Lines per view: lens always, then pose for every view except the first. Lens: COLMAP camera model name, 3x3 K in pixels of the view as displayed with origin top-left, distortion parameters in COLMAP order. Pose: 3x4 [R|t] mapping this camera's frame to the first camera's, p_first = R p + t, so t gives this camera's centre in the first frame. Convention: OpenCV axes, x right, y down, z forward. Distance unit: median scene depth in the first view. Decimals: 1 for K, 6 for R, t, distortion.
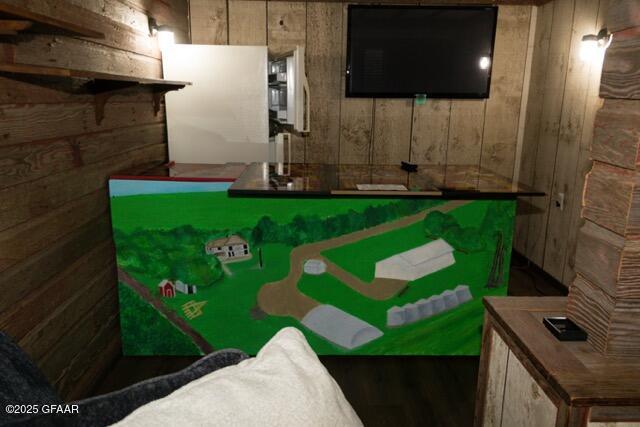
lens RADIAL K [[501.8, 0, 317.9], [0, 501.8, 216.2], [0, 0, 1]] dist [0.071100, -0.076394]
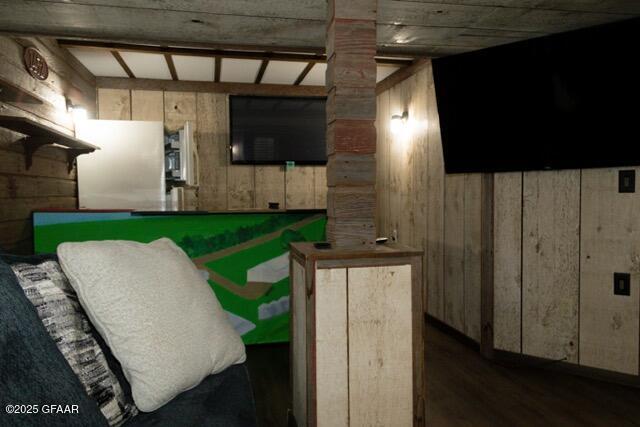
lens RADIAL K [[501.8, 0, 317.9], [0, 501.8, 216.2], [0, 0, 1]] dist [0.071100, -0.076394]
pose [[0.983201, -0.030514, 0.179957, 0.049755], [0.062352, 0.982765, -0.174026, 0.153565], [-0.171545, 0.182323, 0.968158, -0.281609]]
